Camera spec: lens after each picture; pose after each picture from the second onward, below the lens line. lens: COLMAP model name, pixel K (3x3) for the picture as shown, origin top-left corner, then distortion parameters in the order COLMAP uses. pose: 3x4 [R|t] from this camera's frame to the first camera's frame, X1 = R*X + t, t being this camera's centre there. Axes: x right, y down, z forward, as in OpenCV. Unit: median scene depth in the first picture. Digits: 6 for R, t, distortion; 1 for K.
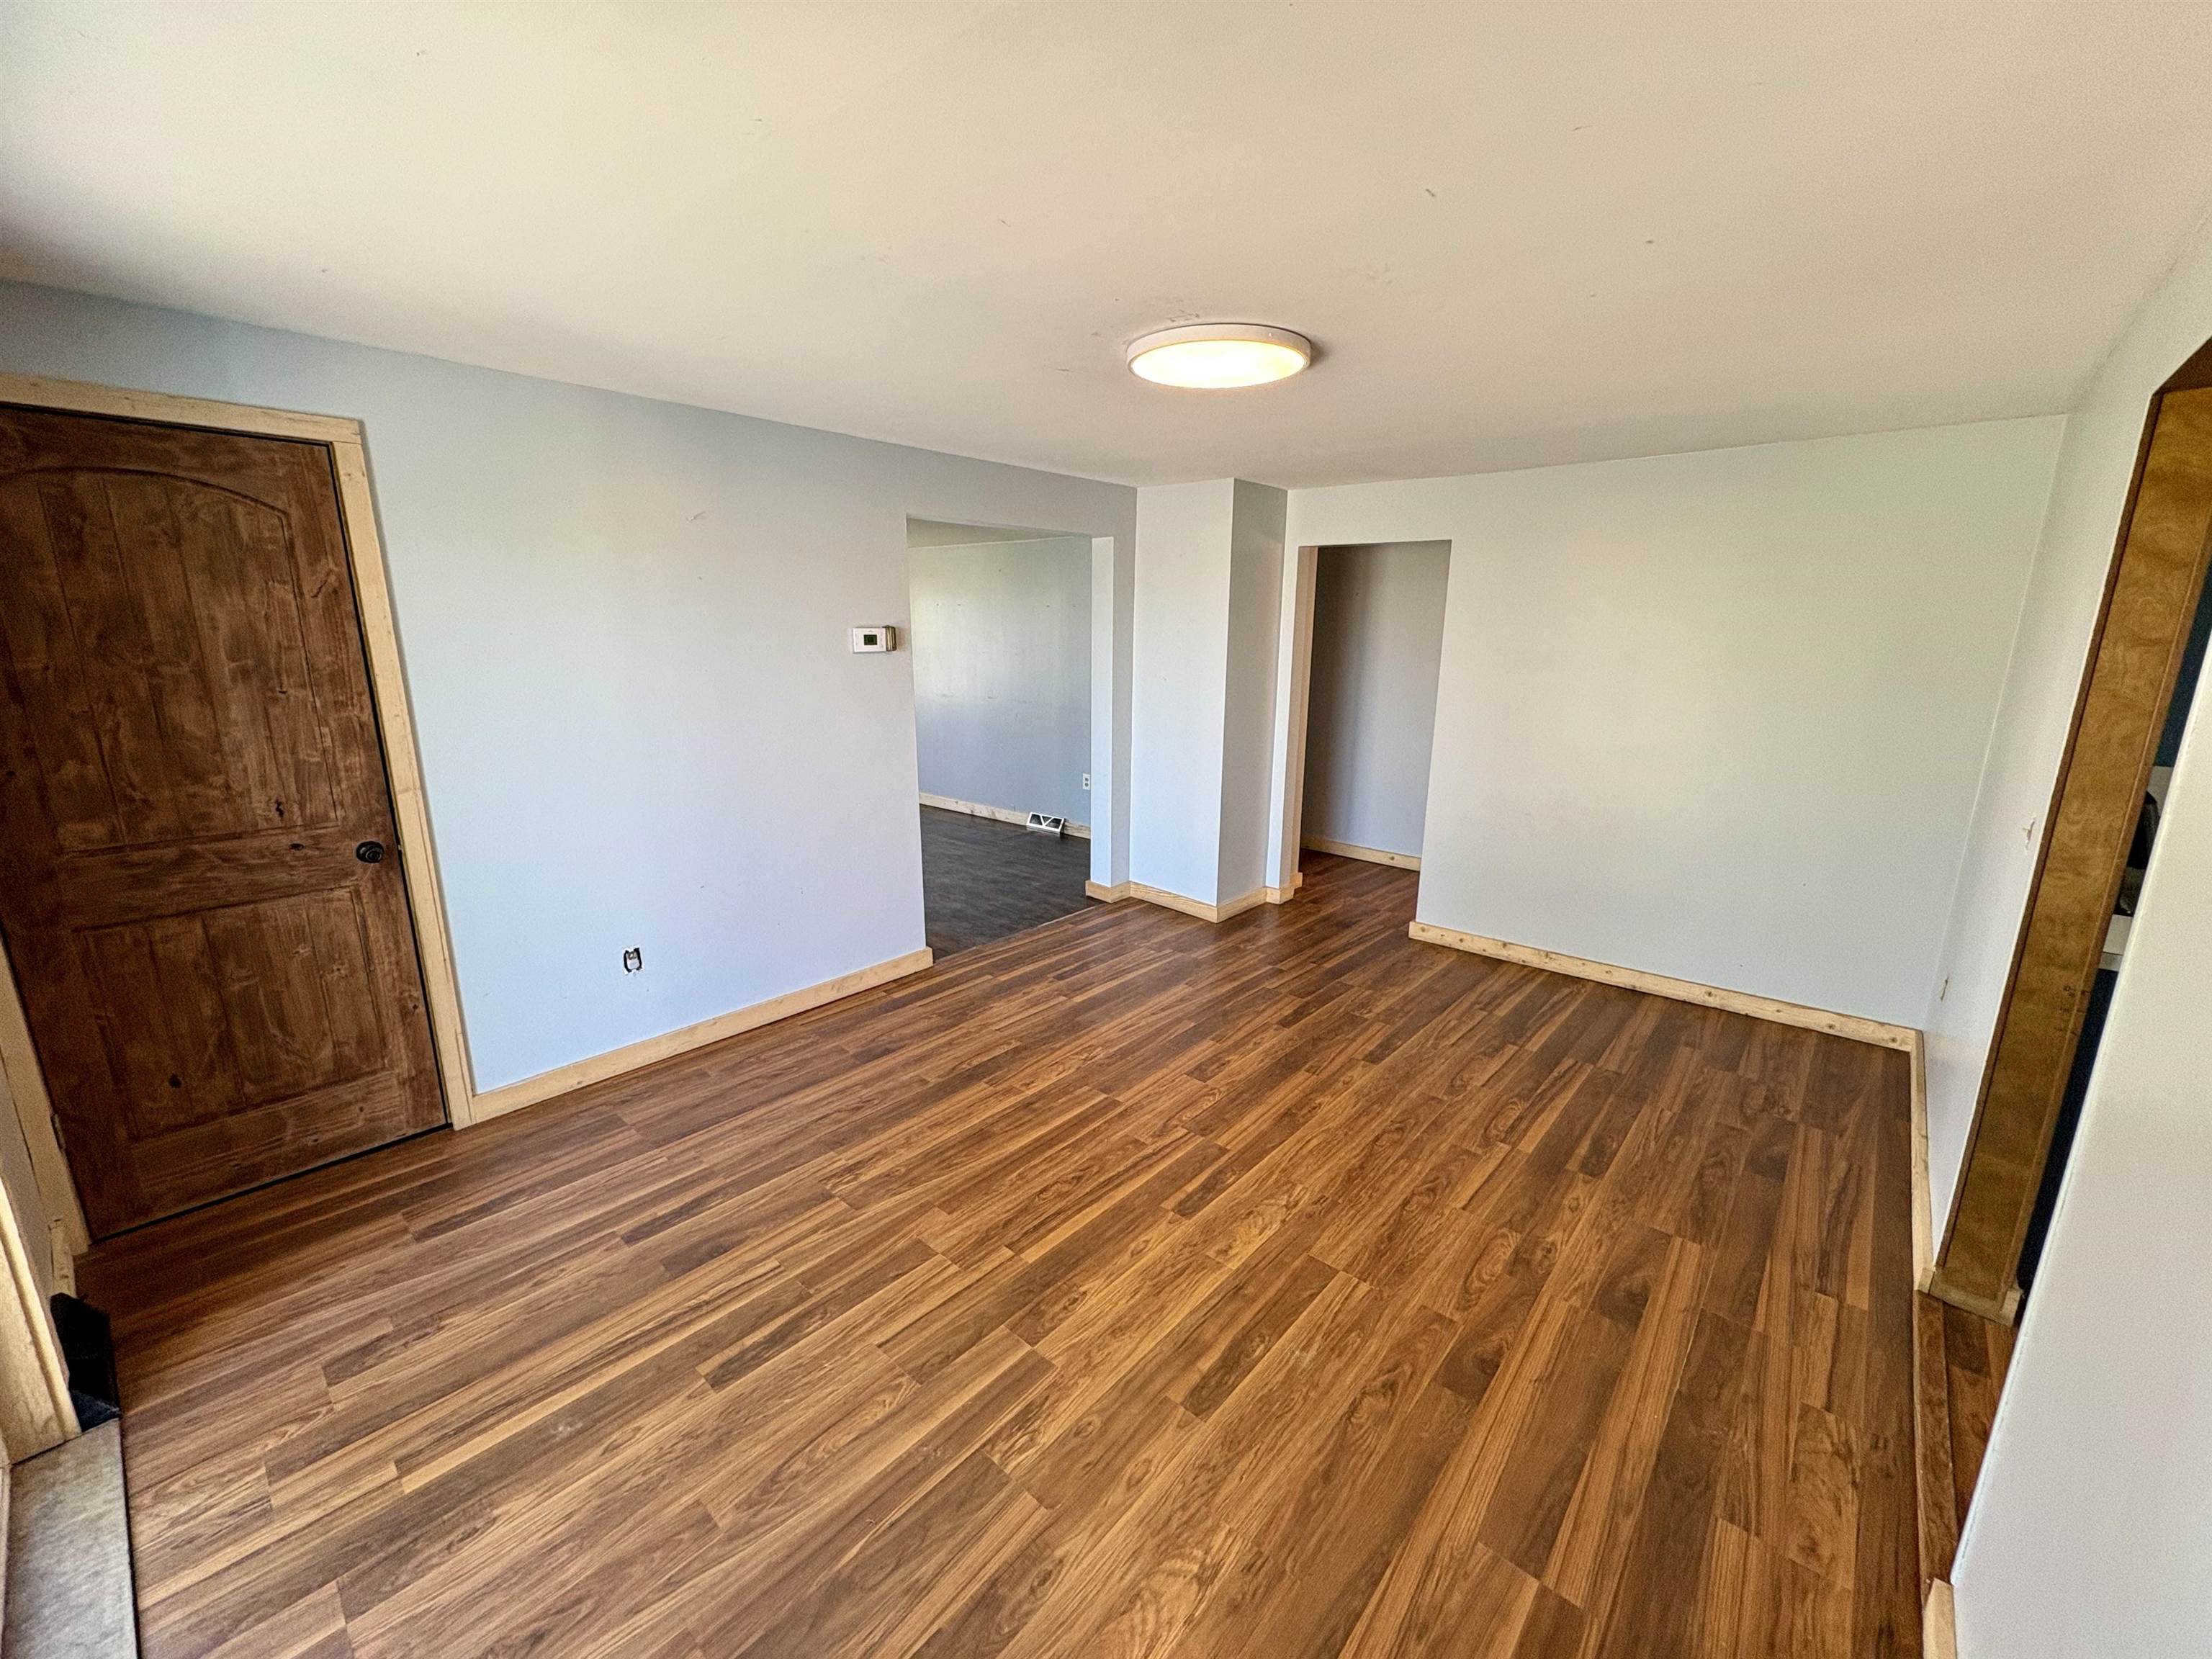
lens RADIAL K [[886.6, 0, 1106.0], [0, 886.6, 829.5], [0, 0, 1]] dist [0.000217, 0.000032]
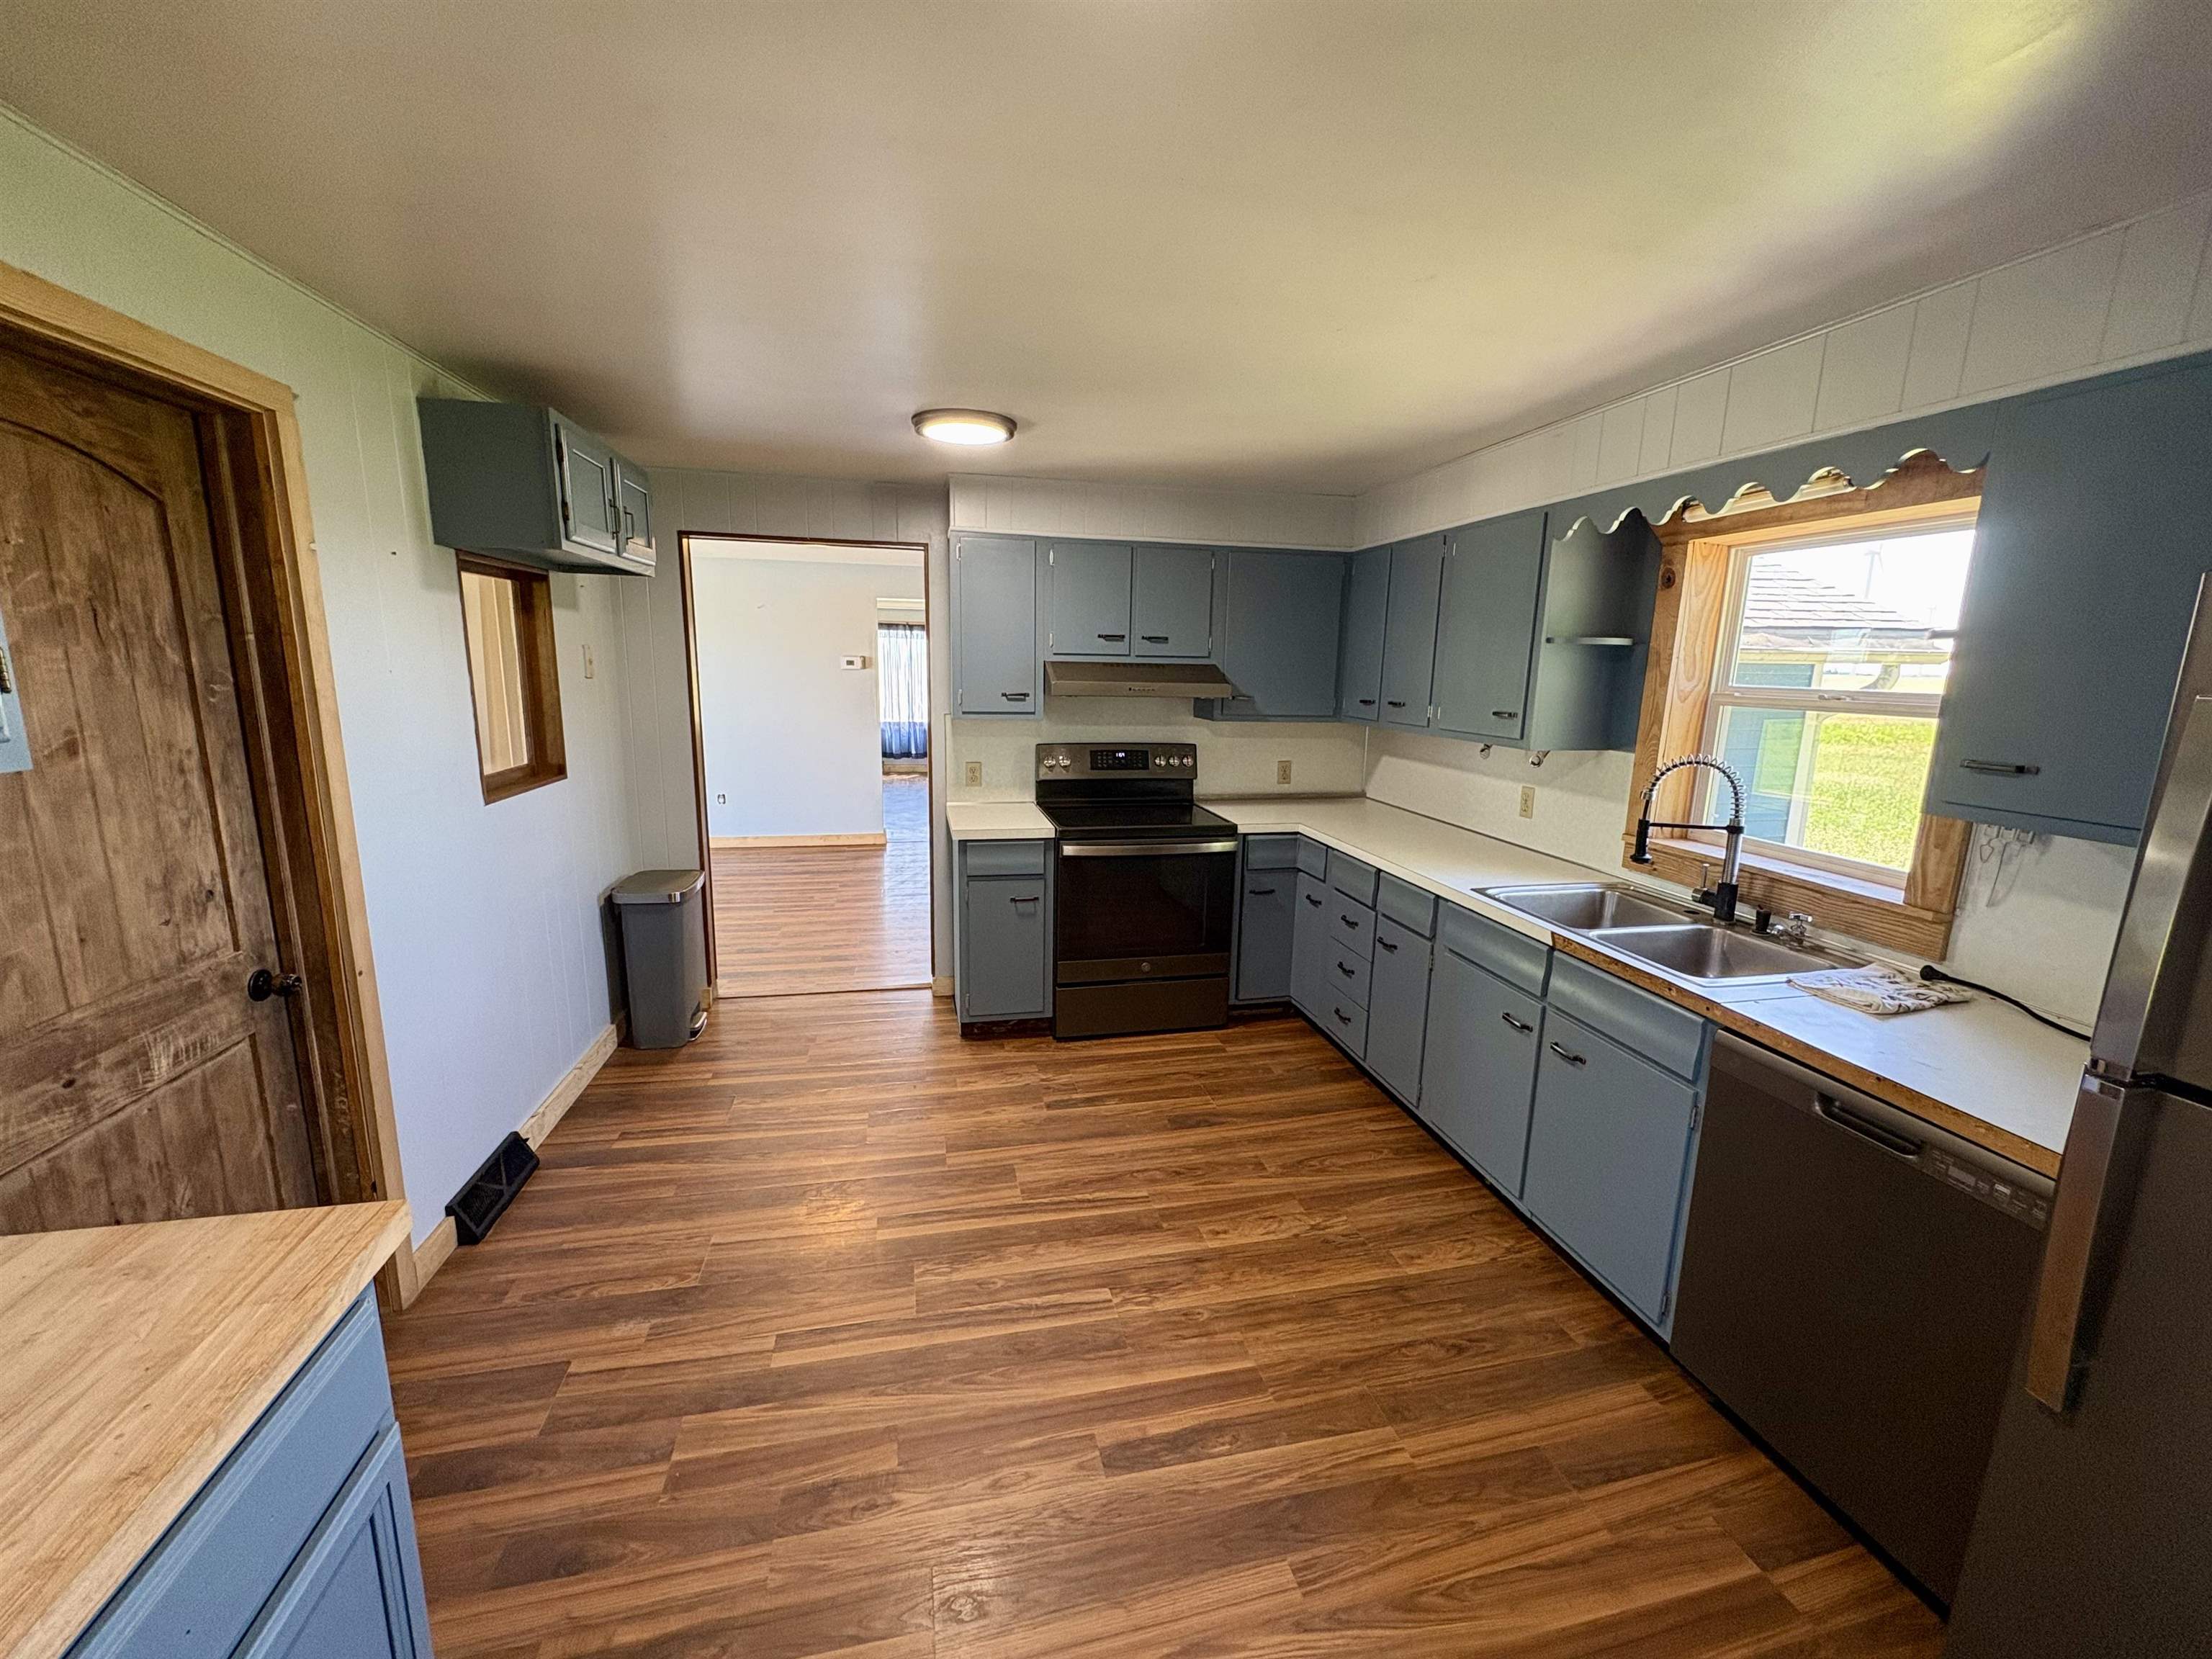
lens RADIAL K [[890.6, 0, 1130.9], [0, 890.6, 823.4], [0, 0, 1]] dist [0.010407, -0.000013]
pose [[0.825500, 0.118427, -0.551838, 0.174188], [-0.142679, 0.989768, -0.001026, 0.006552], [0.546070, 0.079582, 0.833951, -0.036378]]
